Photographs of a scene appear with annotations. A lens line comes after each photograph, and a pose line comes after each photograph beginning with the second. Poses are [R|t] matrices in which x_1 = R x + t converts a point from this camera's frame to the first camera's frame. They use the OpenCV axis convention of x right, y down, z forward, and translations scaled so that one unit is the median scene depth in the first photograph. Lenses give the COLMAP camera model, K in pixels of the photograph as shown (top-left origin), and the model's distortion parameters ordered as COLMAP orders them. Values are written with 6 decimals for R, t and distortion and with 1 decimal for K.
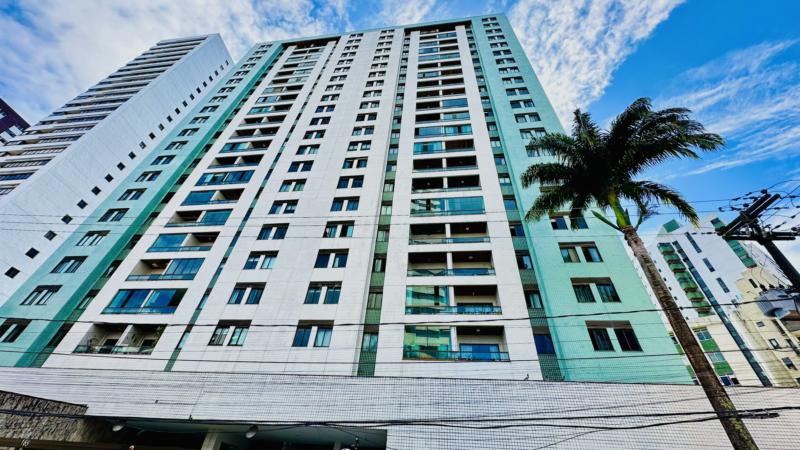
lens RADIAL K [[319.8, 0, 400.2], [0, 319.8, 225.6], [0, 0, 1]] dist [0.000157, -0.000395]
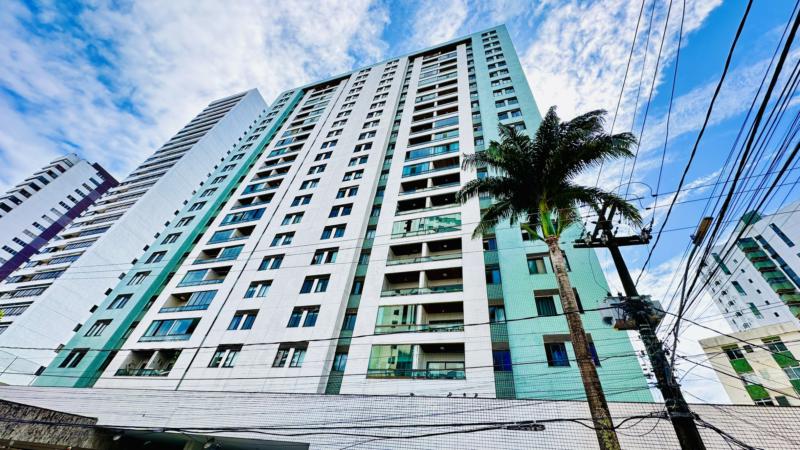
lens RADIAL K [[319.8, 0, 400.8], [0, 319.8, 225.8], [0, 0, 1]] dist [0.000157, -0.000395]
pose [[0.981535, -0.089882, -0.168847, 0.241139], [0.080578, 0.994869, -0.061179, -0.003085], [0.173480, 0.046444, 0.983742, -0.024149]]
